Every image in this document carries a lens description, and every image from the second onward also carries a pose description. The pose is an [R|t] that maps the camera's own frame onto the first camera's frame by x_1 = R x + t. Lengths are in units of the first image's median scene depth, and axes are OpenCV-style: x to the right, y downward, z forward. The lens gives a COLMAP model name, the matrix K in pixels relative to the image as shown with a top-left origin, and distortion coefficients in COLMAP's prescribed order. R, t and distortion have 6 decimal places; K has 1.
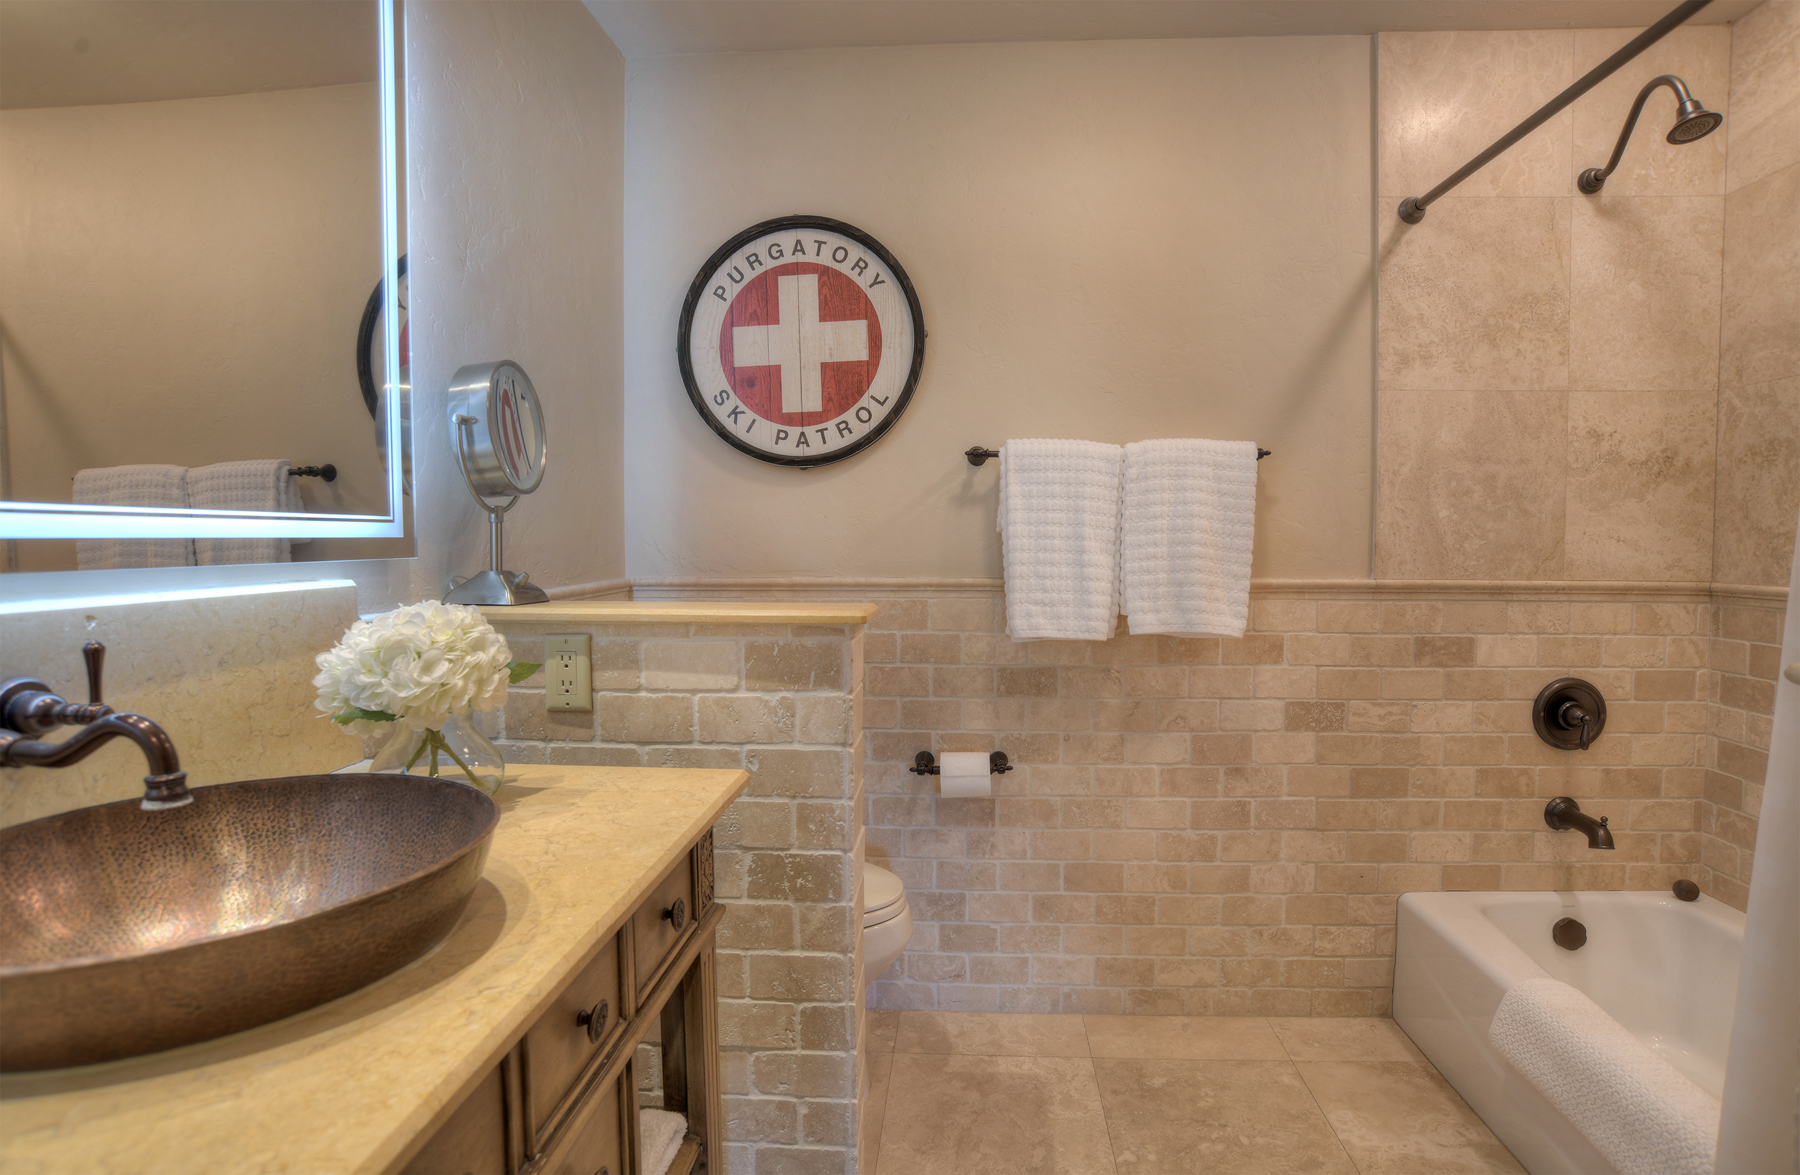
lens RADIAL K [[949.8, 0, 848.5], [0, 949.8, 590.7], [0, 0, 1]] dist [-0.107724, 0.063405]
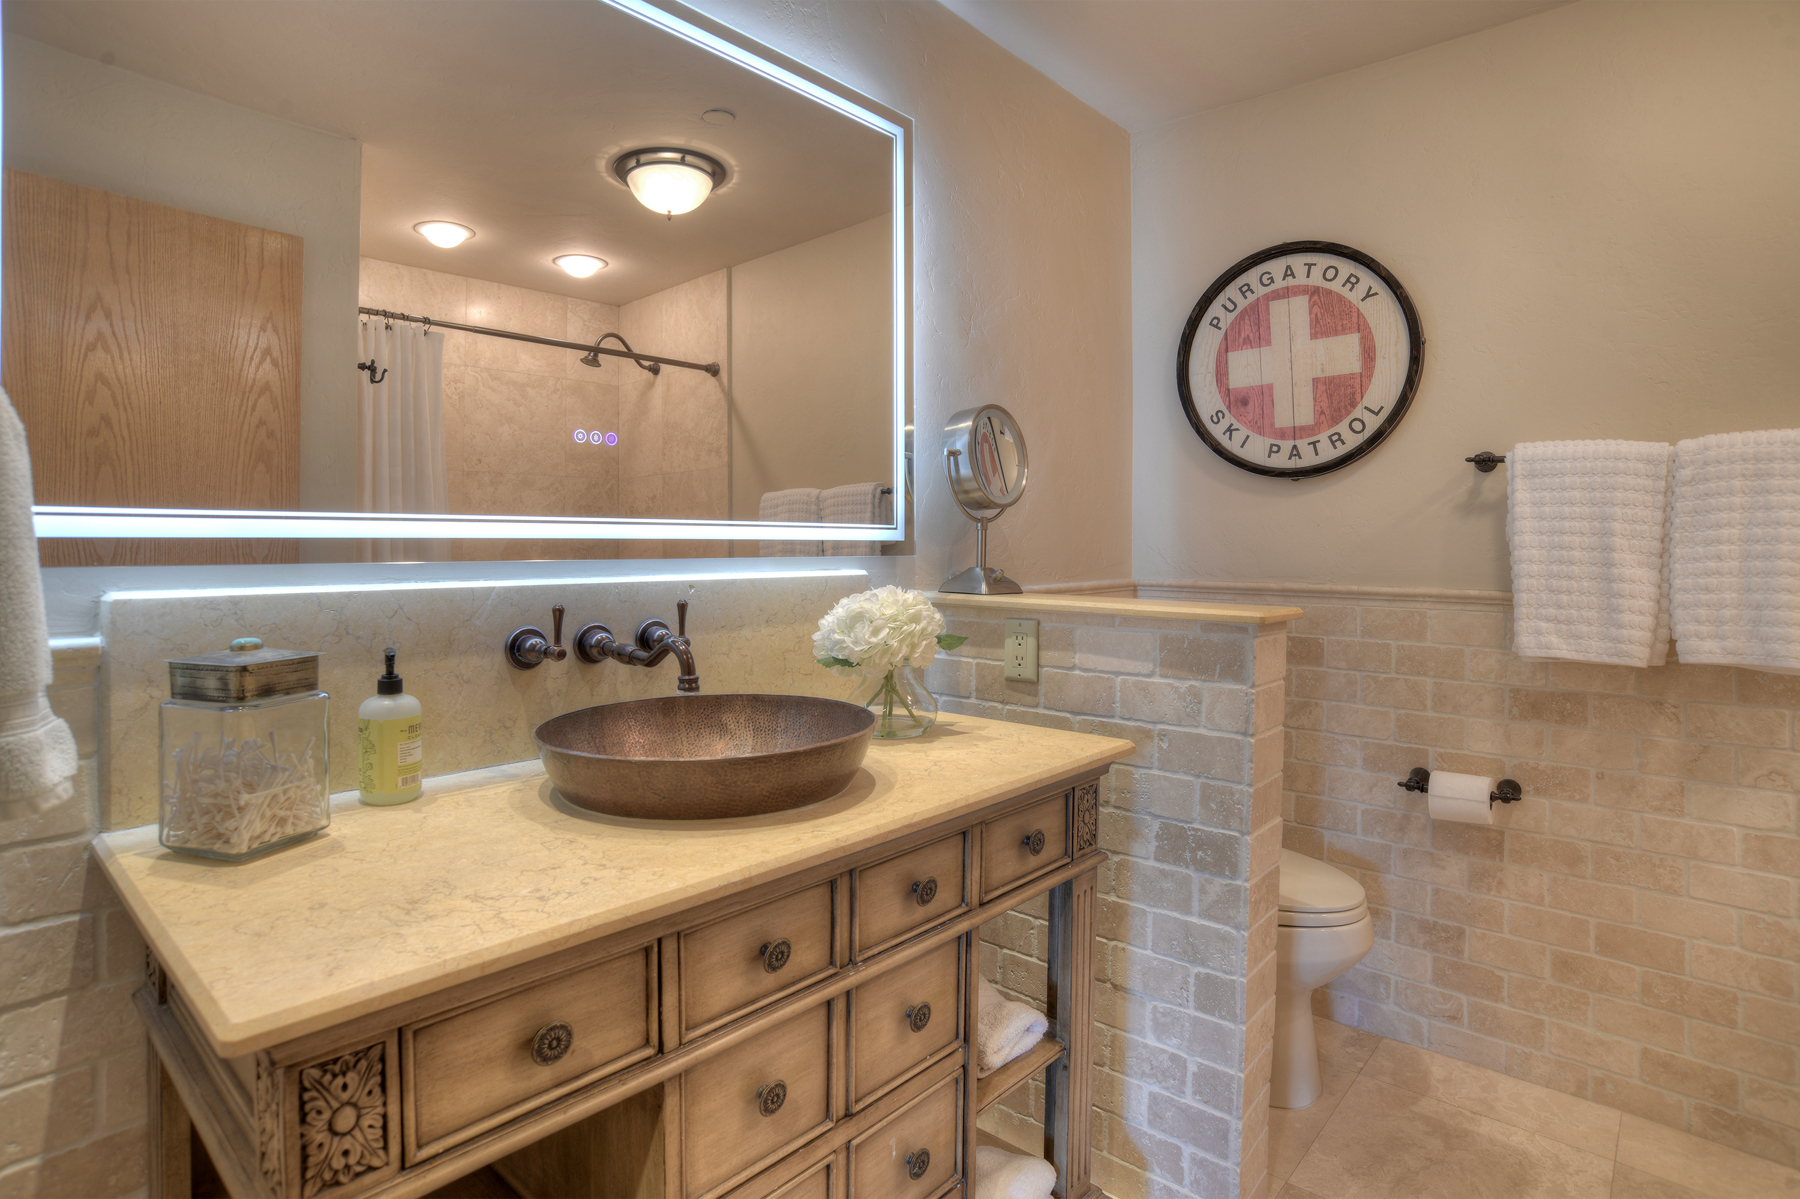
lens RADIAL K [[917.0, 0, 915.6], [0, 917.0, 539.9], [0, 0, 1]] dist [-0.079121, 0.035958]
pose [[0.818148, 0.008595, -0.574943, 0.186302], [-0.042982, 0.998005, -0.046243, 0.001923], [0.573398, 0.062546, 0.816886, -0.056643]]
